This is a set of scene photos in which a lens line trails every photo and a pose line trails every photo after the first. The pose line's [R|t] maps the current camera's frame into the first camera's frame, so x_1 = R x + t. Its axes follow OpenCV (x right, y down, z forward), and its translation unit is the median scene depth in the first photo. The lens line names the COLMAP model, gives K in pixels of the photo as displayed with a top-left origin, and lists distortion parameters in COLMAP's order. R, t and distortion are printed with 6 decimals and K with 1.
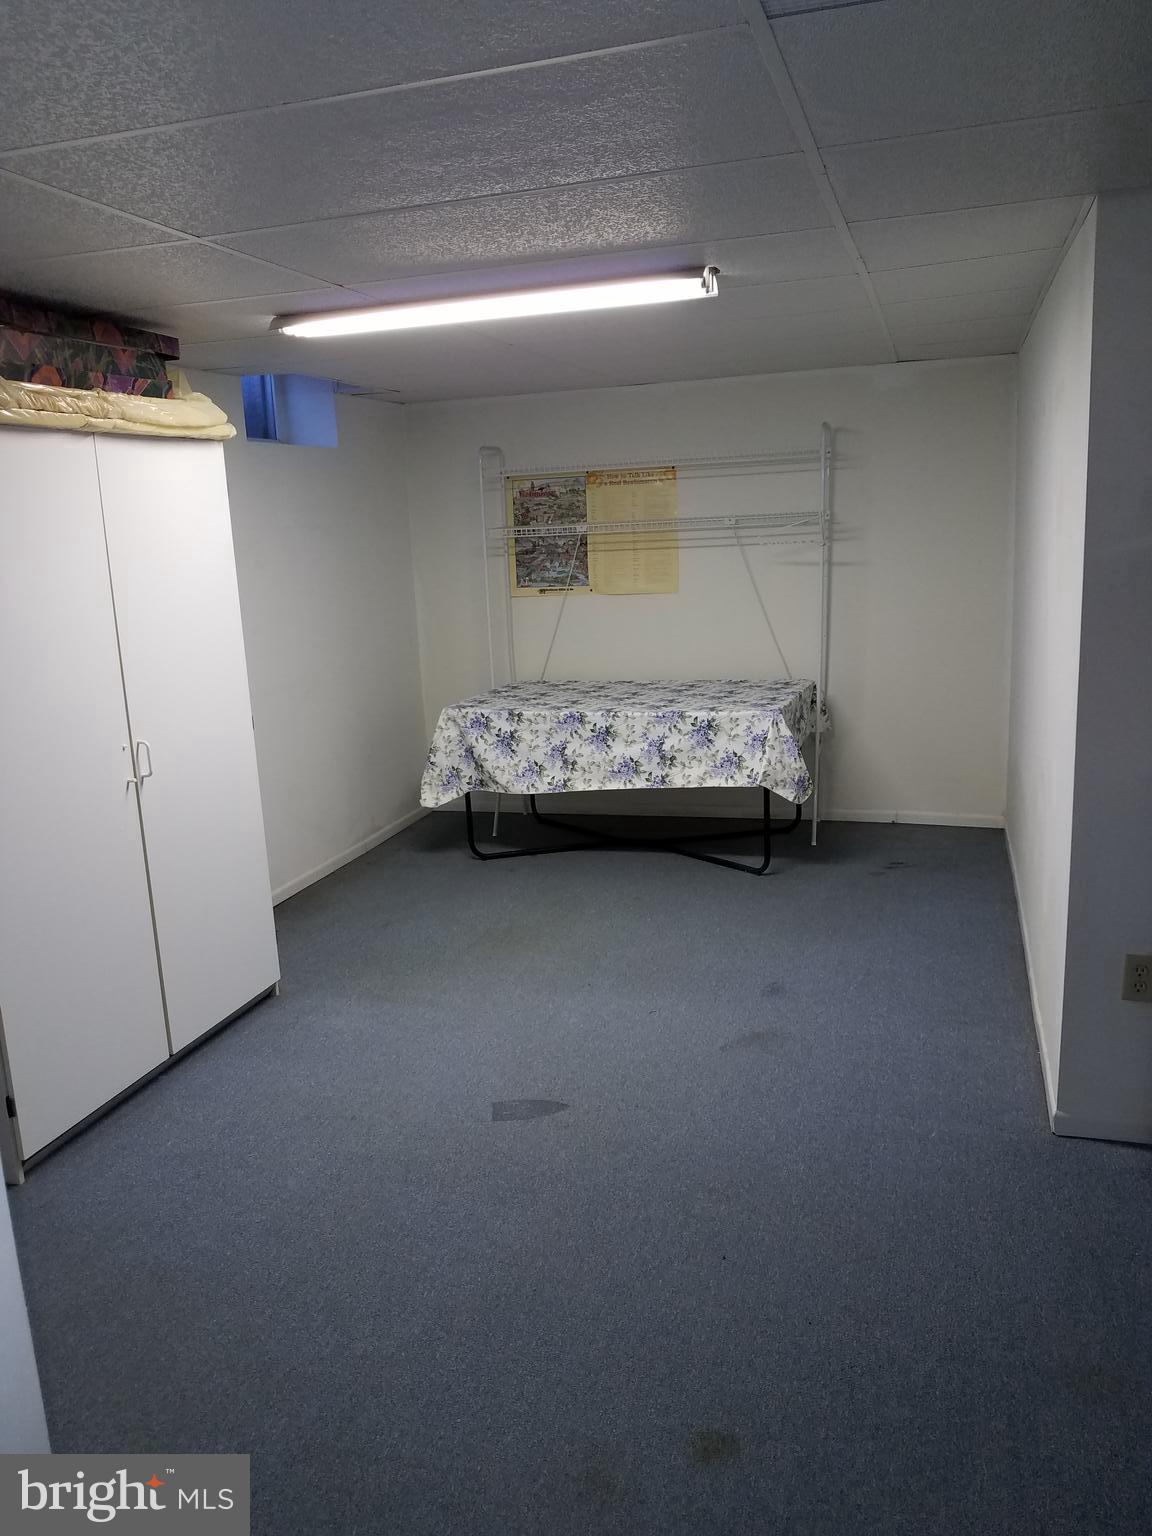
lens RADIAL K [[1198.4, 0, 576.0], [0, 1198.4, 768.0], [0, 0, 1]] dist [-0.074978, 0.136174]
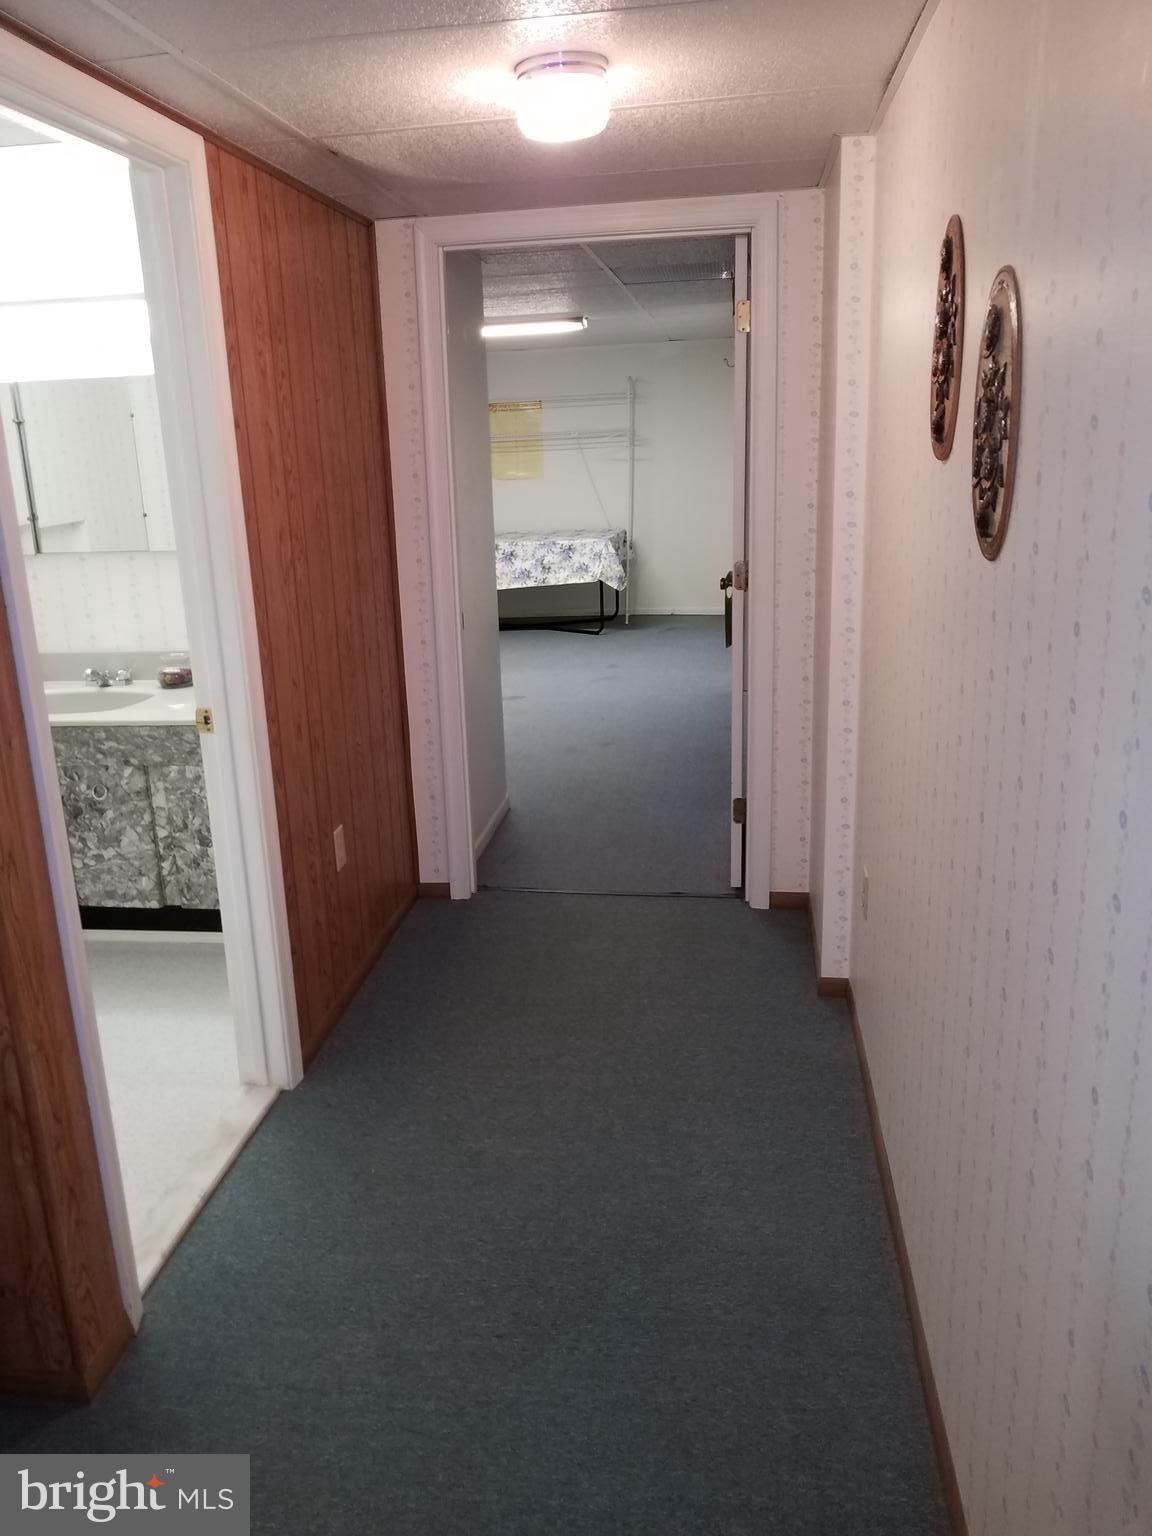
lens RADIAL K [[1168.0, 0, 576.0], [0, 1168.0, 768.0], [0, 0, 1]] dist [0.006800, -0.052838]
pose [[0.985929, -0.032766, 0.163919, -0.168942], [0.022178, 0.997572, 0.066012, 0.168676], [-0.165684, -0.061447, 0.984263, -0.713706]]
